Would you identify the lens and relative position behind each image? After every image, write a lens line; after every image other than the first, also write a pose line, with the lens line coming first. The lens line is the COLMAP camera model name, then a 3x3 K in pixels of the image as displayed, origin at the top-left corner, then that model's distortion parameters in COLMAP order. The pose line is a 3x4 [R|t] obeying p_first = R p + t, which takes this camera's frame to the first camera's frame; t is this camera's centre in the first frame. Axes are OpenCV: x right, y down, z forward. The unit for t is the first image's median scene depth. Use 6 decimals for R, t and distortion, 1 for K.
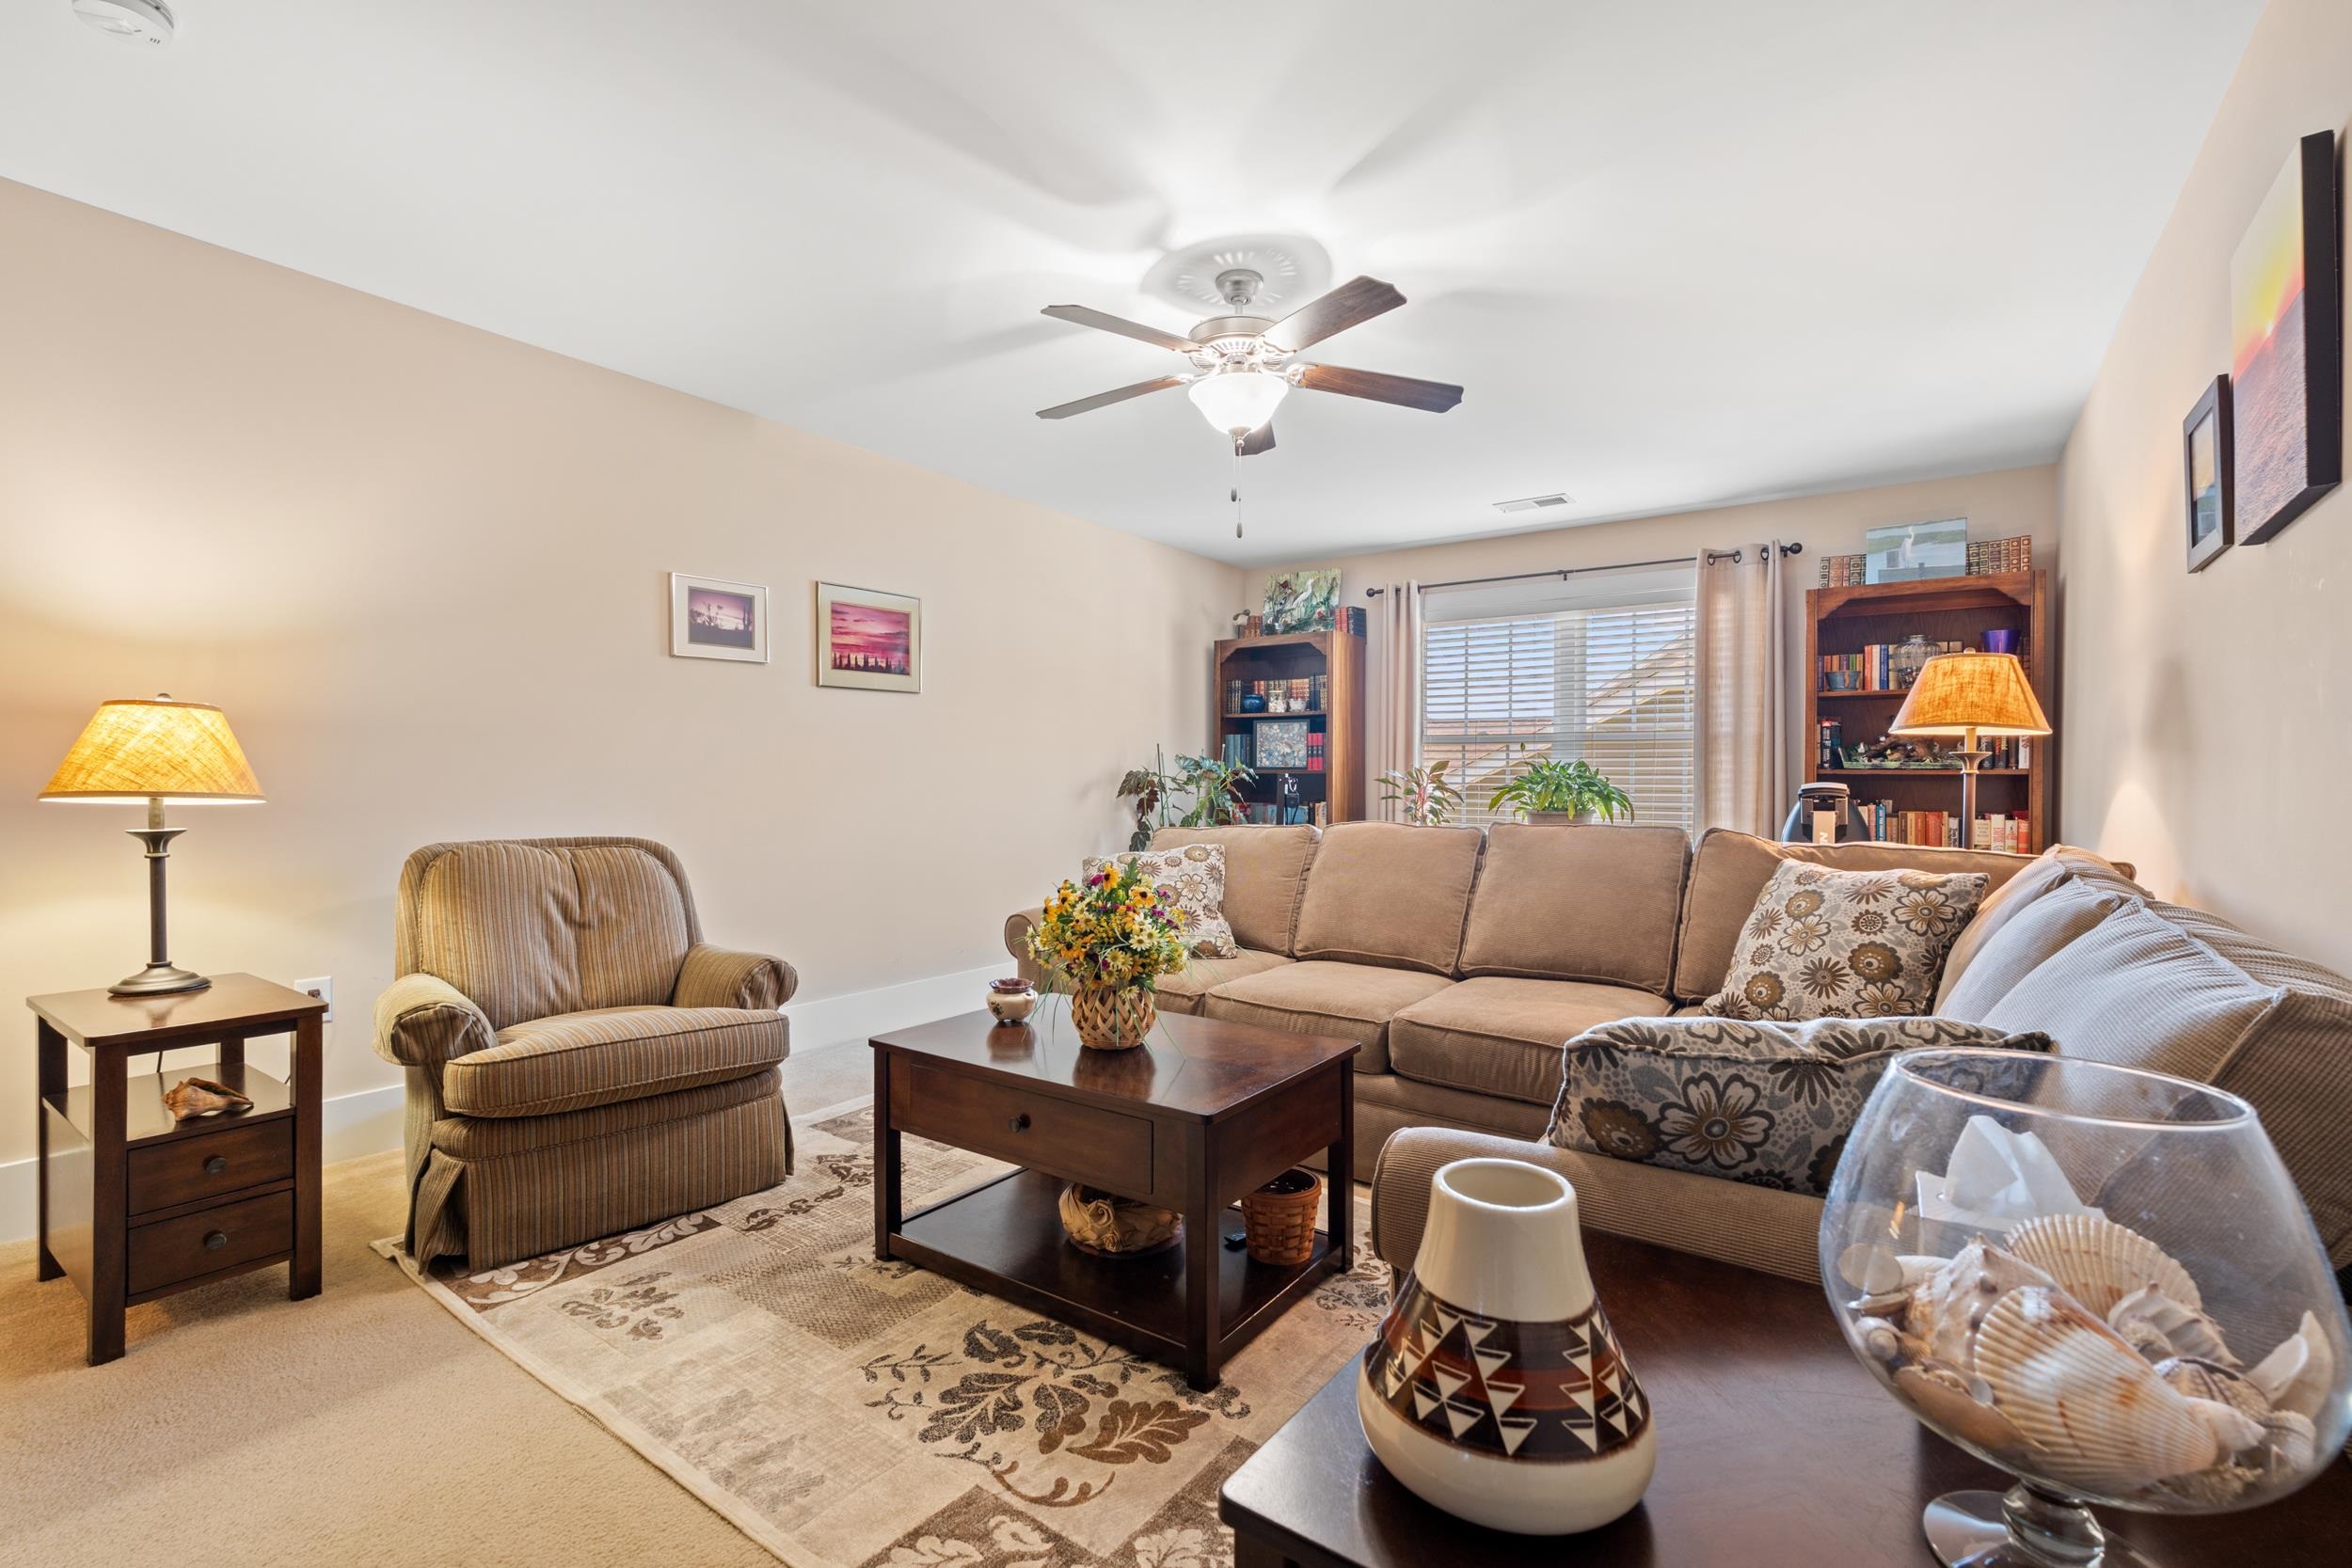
lens RADIAL K [[1032.7, 0, 1181.3], [0, 1032.7, 783.4], [0, 0, 1]] dist [-0.003220, 0.000213]
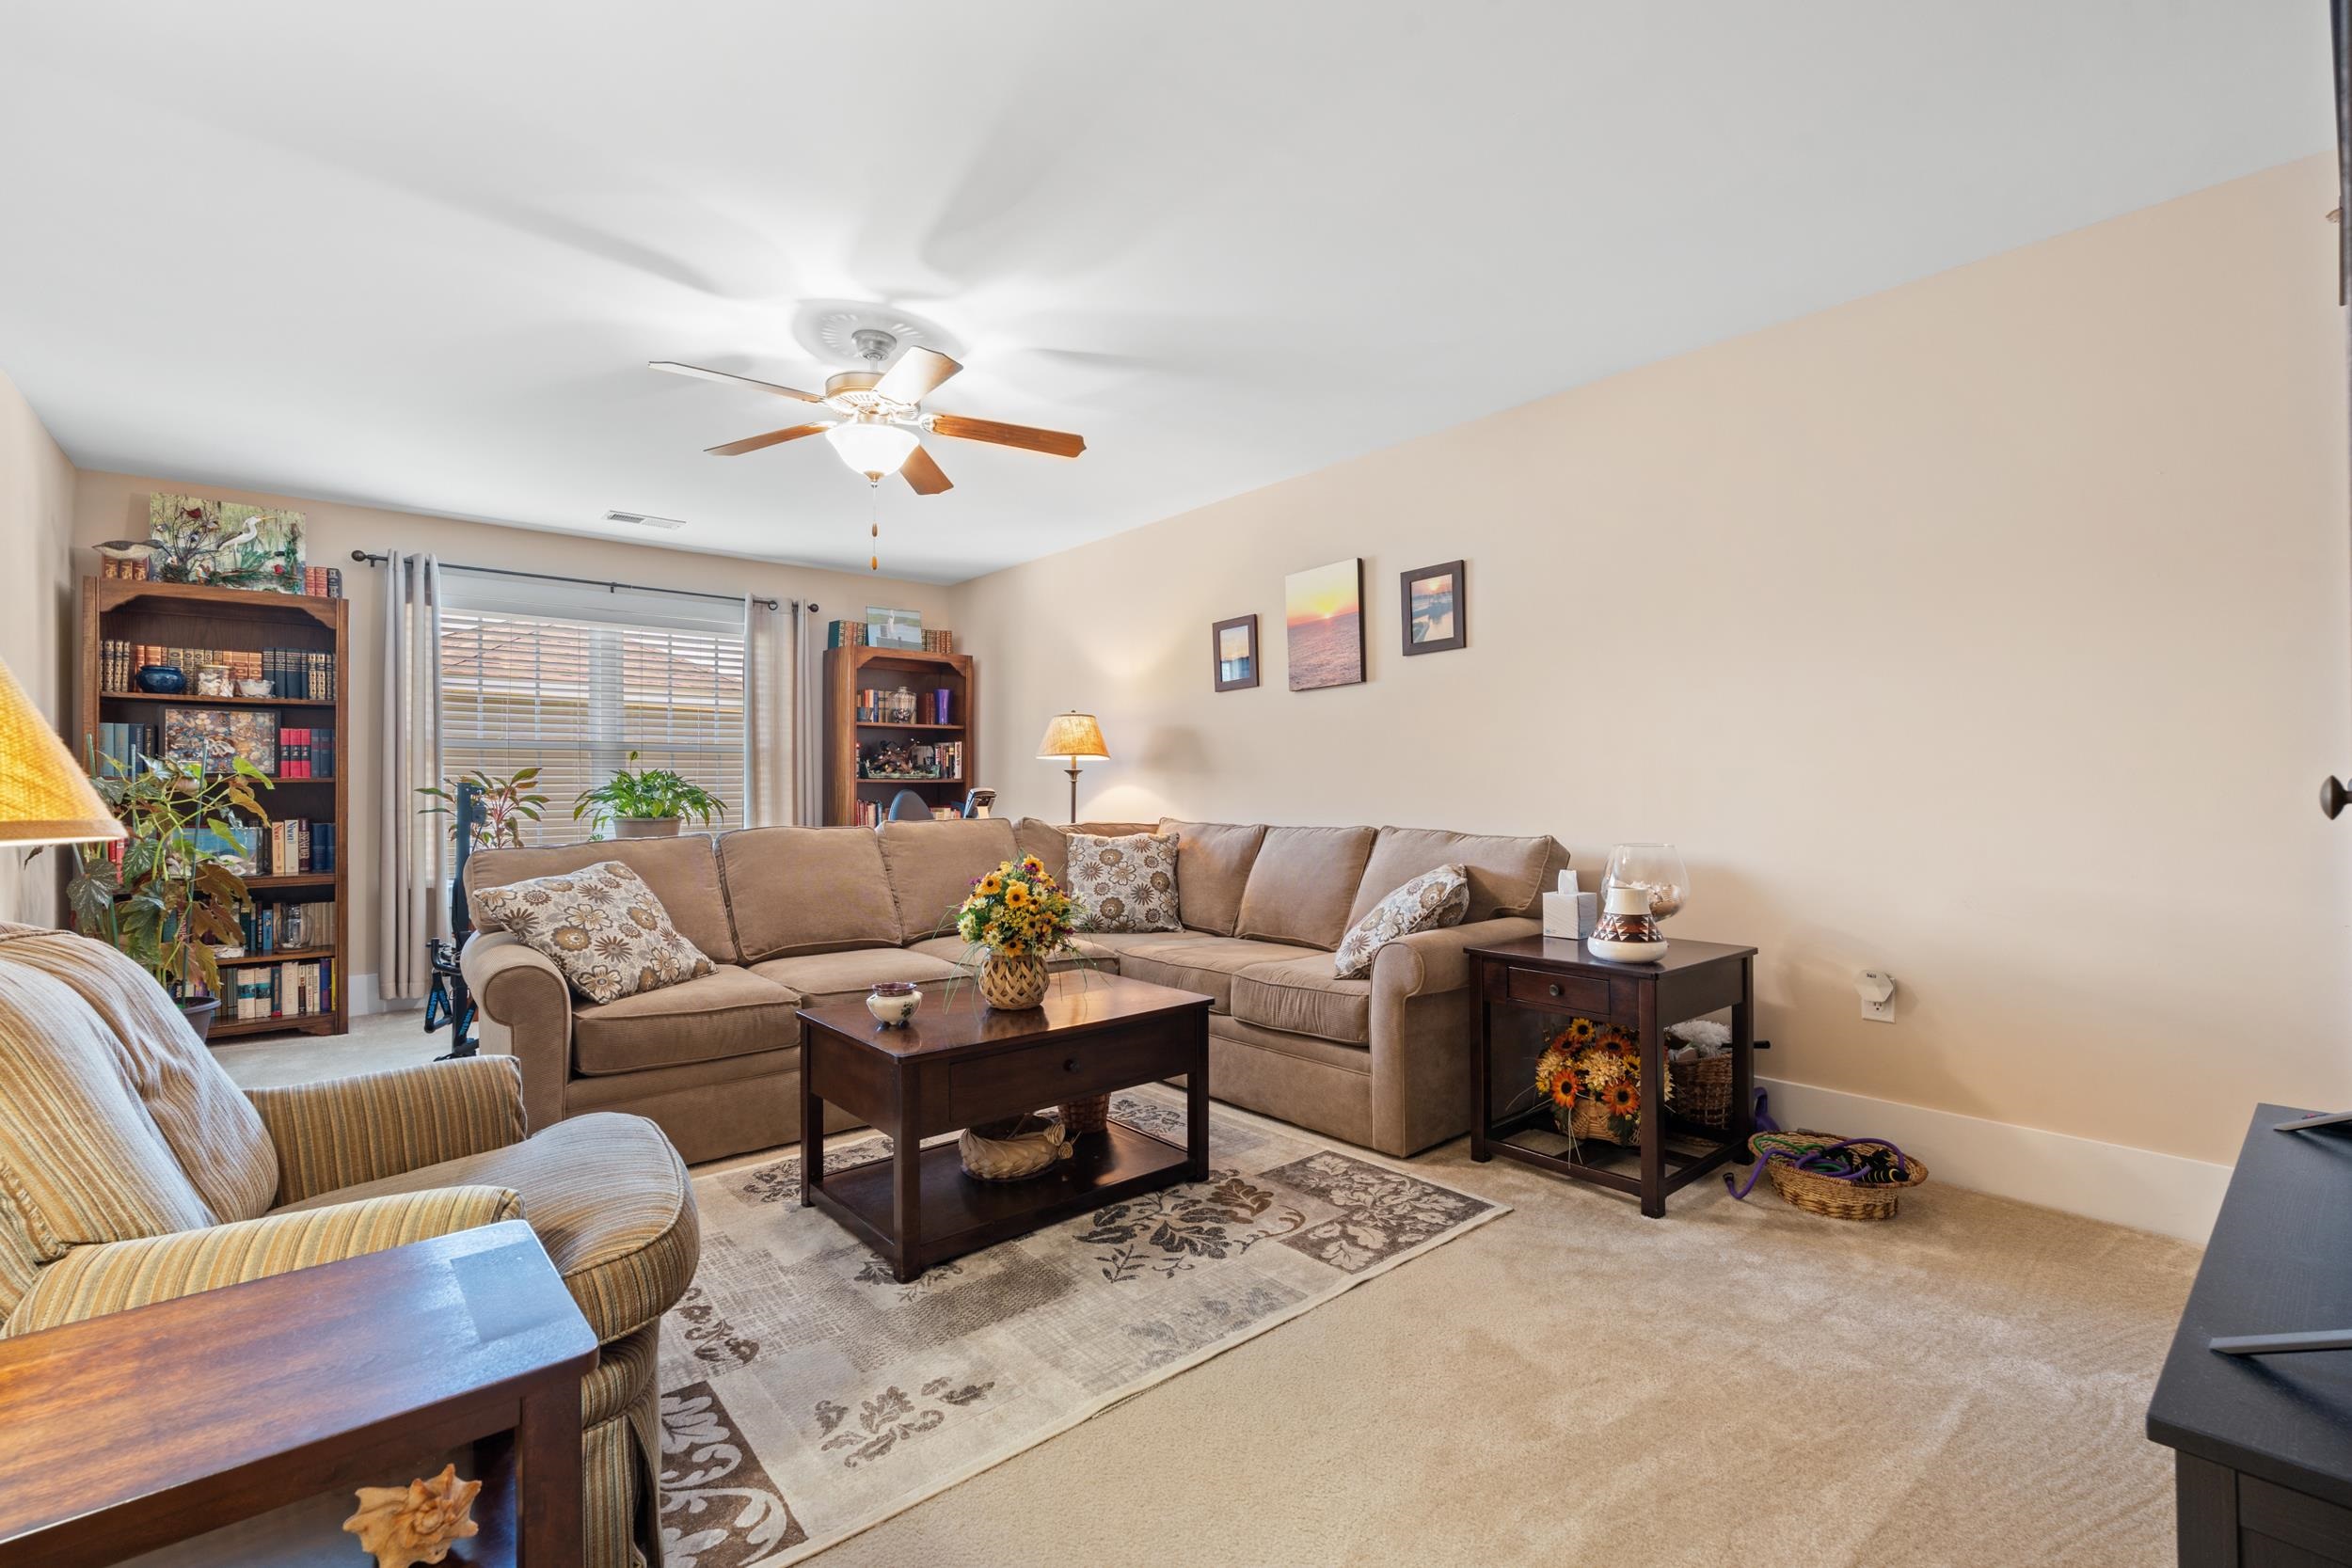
lens RADIAL K [[1032.7, 0, 1183.5], [0, 1032.7, 780.7], [0, 0, 1]] dist [-0.003220, 0.000213]
pose [[0.243583, 0.001002, 0.969880, -1.107835], [0.010550, 0.999938, -0.003682, -0.003428], [-0.969823, 0.011129, 0.243557, 0.481667]]
